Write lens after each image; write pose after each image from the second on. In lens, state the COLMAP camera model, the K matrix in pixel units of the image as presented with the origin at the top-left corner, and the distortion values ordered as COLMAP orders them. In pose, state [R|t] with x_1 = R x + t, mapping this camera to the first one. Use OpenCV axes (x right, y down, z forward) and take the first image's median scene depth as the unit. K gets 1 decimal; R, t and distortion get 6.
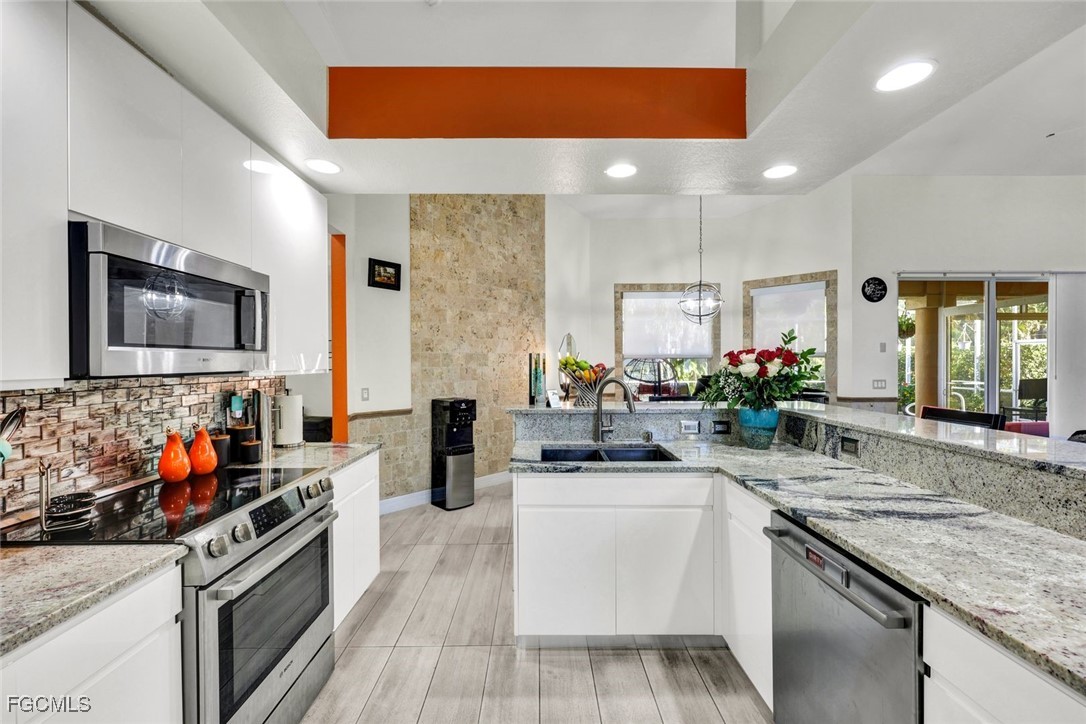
lens RADIAL K [[439.4, 0, 538.1], [0, 439.4, 363.7], [0, 0, 1]] dist [-0.000065, 0.000235]
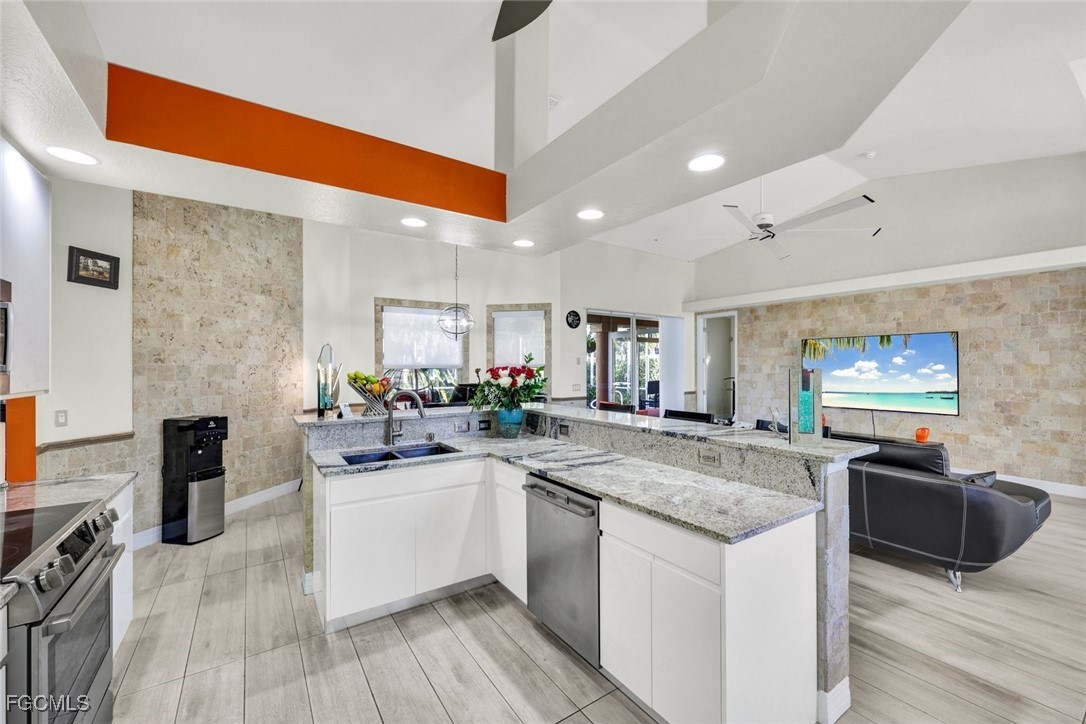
lens RADIAL K [[439.4, 0, 544.6], [0, 439.4, 363.1], [0, 0, 1]] dist [-0.000065, 0.000235]
pose [[0.829465, 0.005064, 0.558535, -0.108623], [0.003196, 0.999899, -0.013812, -0.014226], [-0.558549, 0.013242, 0.829366, -0.127039]]
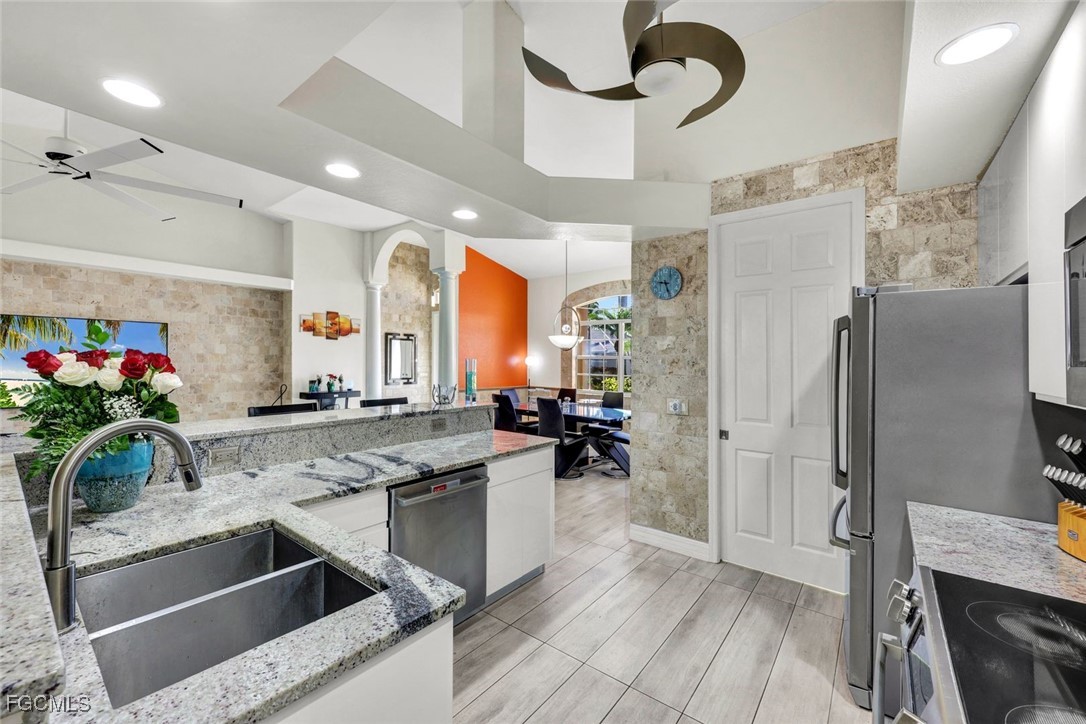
lens RADIAL K [[439.4, 0, 539.0], [0, 439.4, 358.1], [0, 0, 1]] dist [-0.000065, 0.000235]
pose [[-0.781961, -0.004496, 0.623311, -0.211174], [-0.004825, 0.999988, 0.001161, -0.015610], [-0.623309, -0.002100, -0.781973, 0.643598]]
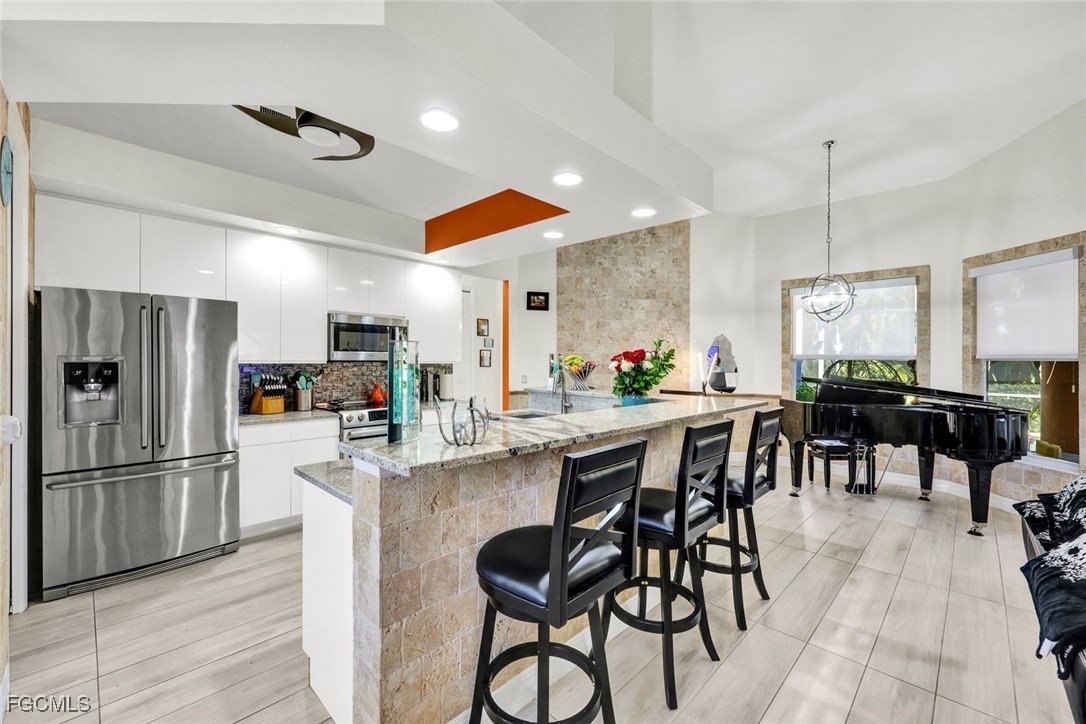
lens RADIAL K [[439.4, 0, 540.5], [0, 439.4, 358.5], [0, 0, 1]] dist [-0.000065, 0.000235]
pose [[0.716378, 0.010984, -0.697626, 0.690996], [-0.018127, 0.999832, -0.002872, -0.000572], [0.697477, 0.014703, 0.716456, -0.072388]]
